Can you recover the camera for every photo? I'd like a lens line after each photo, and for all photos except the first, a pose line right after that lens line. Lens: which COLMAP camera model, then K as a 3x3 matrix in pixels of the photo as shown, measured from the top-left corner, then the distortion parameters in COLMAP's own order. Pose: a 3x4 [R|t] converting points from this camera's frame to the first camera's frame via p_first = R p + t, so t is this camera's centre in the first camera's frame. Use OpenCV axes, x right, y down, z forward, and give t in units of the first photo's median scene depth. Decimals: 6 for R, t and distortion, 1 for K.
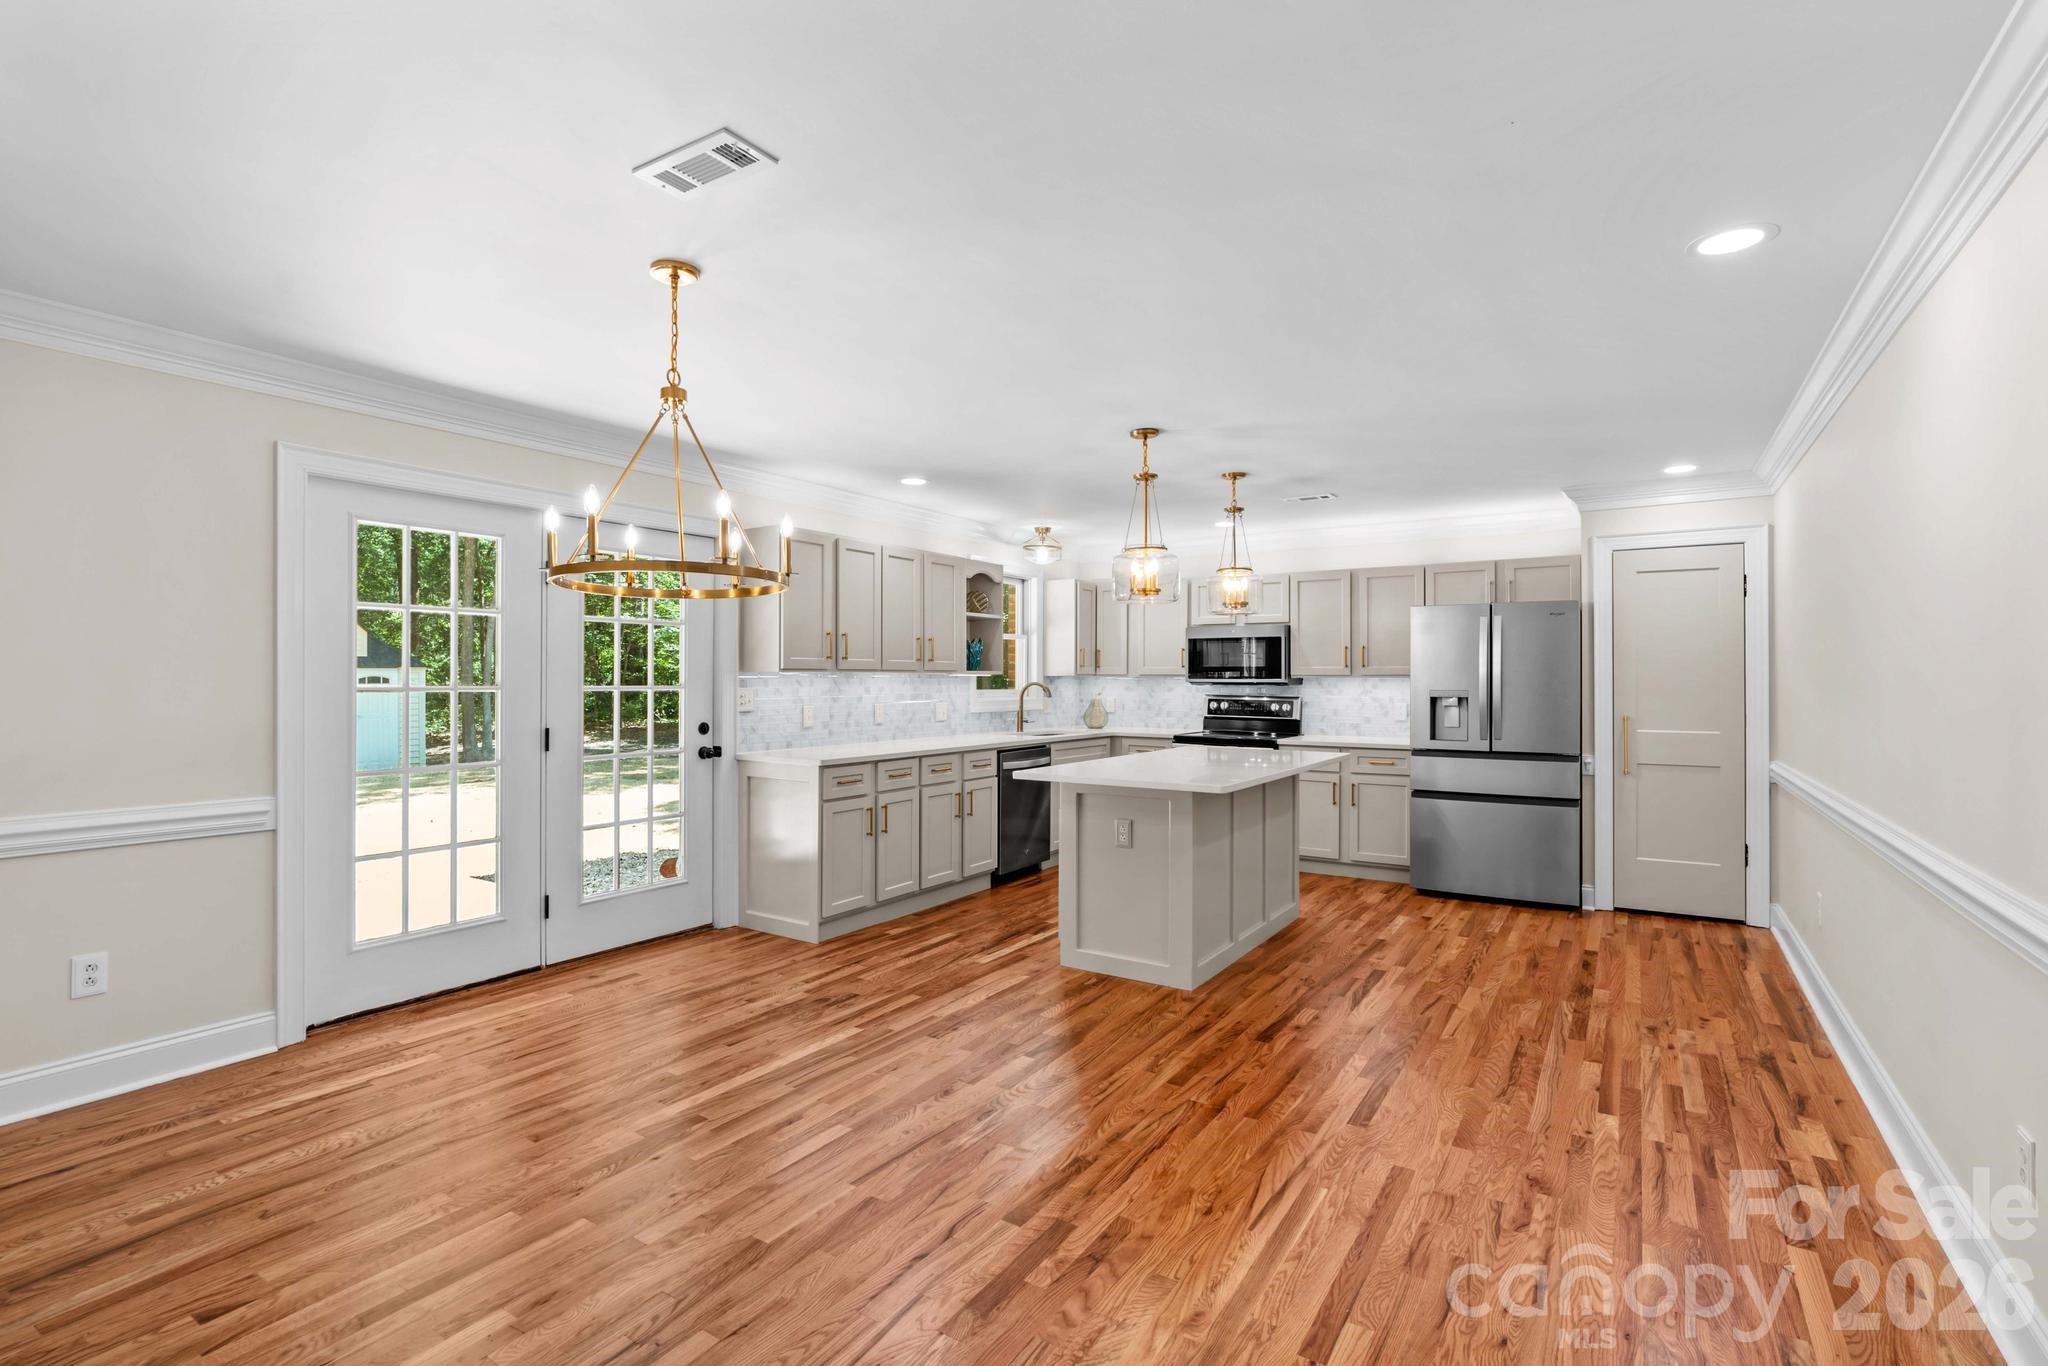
lens RADIAL K [[941.8, 0, 1024.0], [0, 941.8, 683.0], [0, 0, 1]] dist [-0.002252, -0.000324]
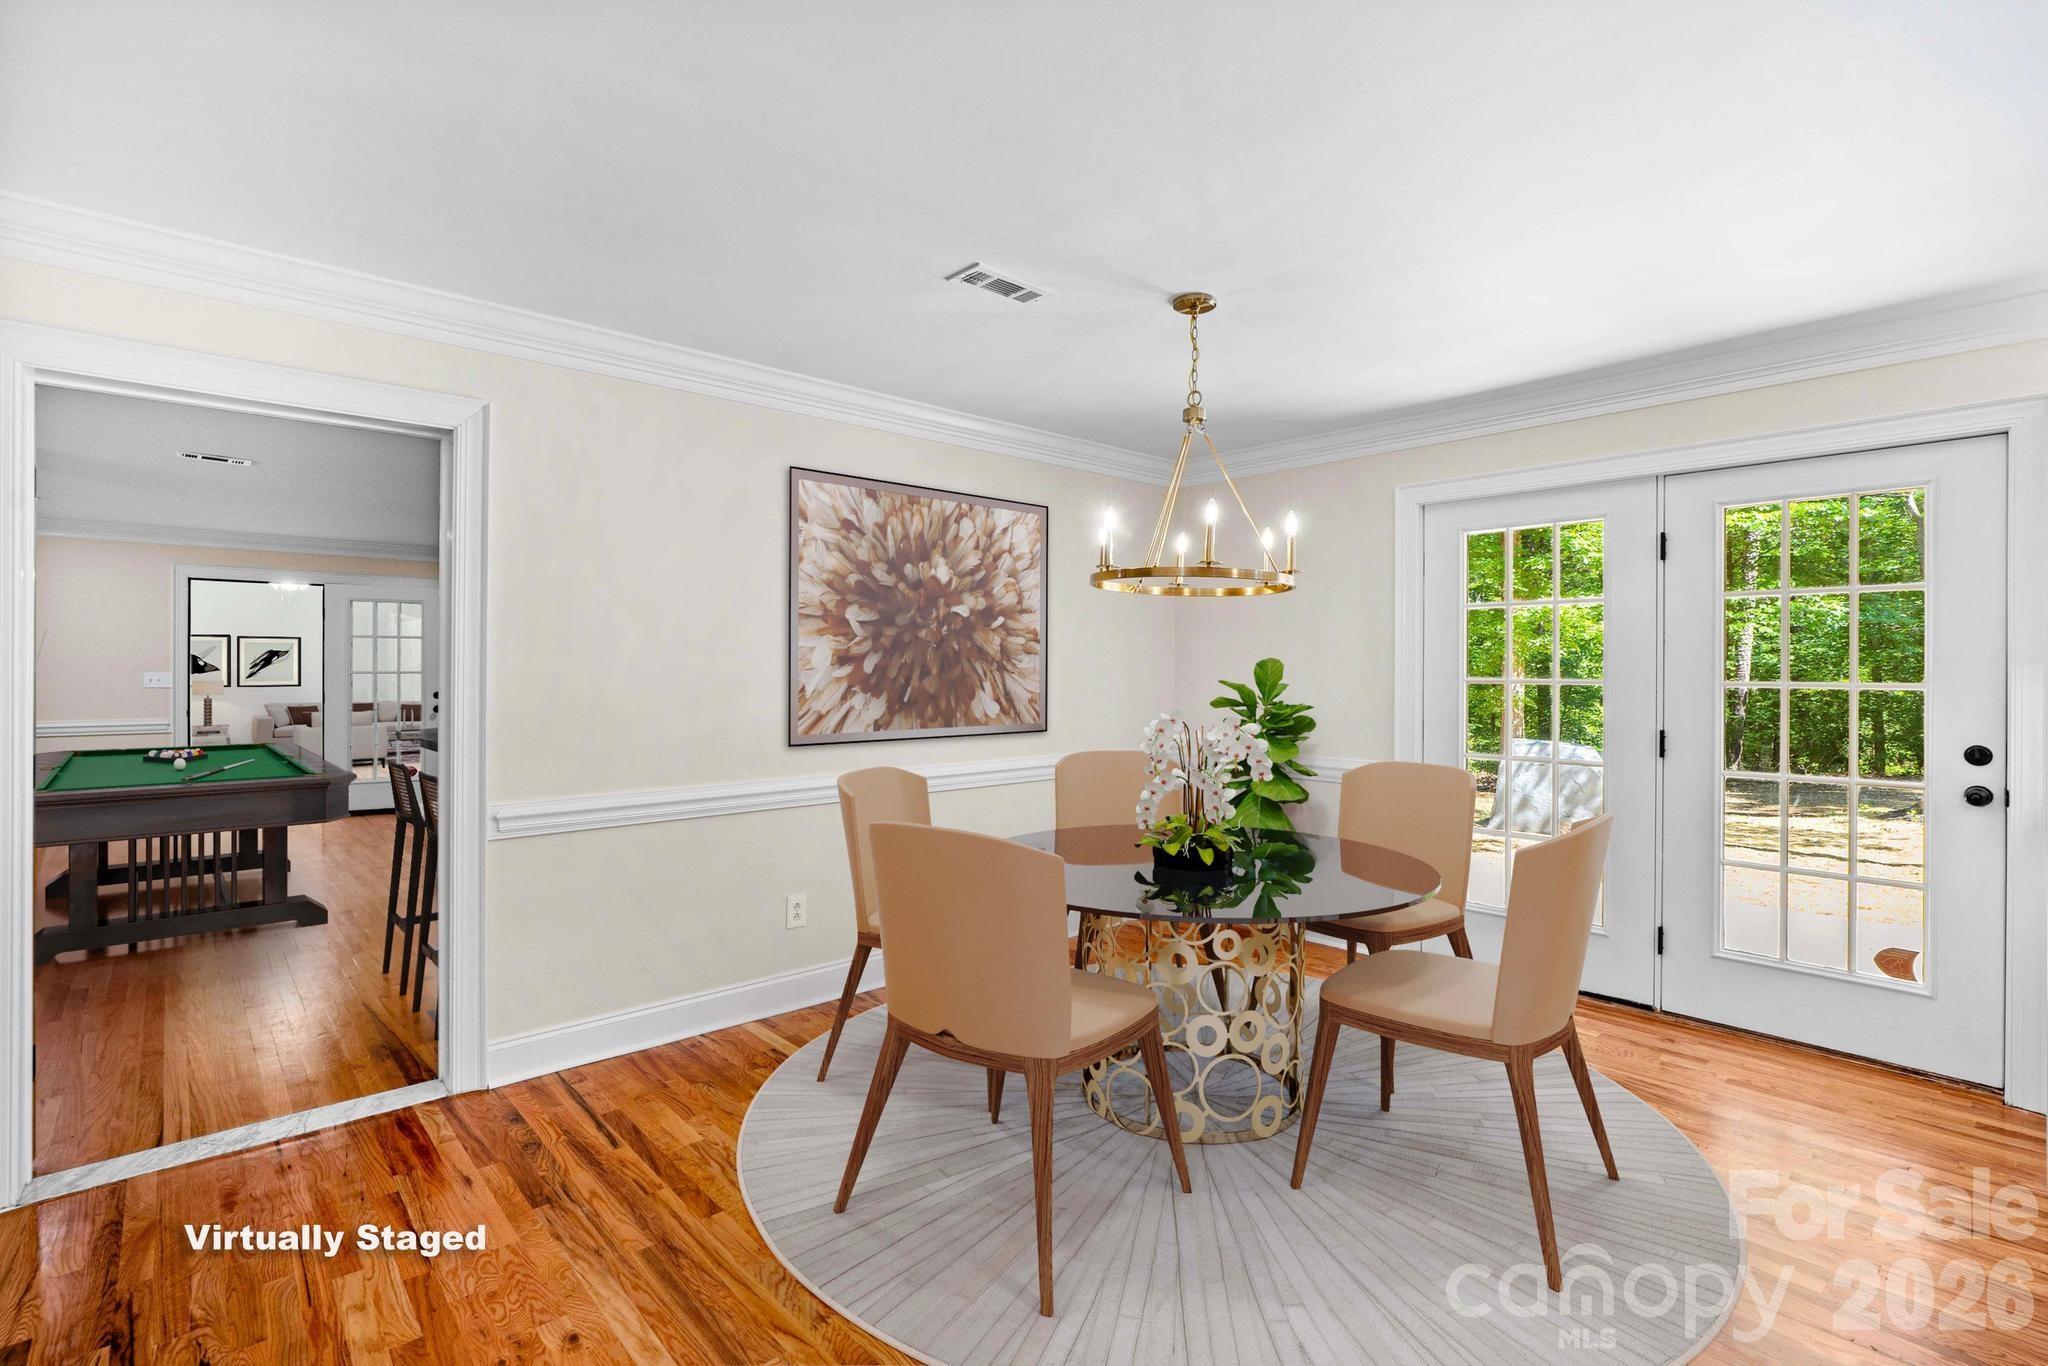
lens RADIAL K [[941.8, 0, 1024.0], [0, 941.8, 683.0], [0, 0, 1]] dist [-0.002252, -0.000324]
pose [[-0.249331, 0.016154, -0.968284, 0.442127], [-0.004429, 0.999831, 0.017820, -0.006539], [0.968408, 0.008732, -0.249217, 0.638461]]
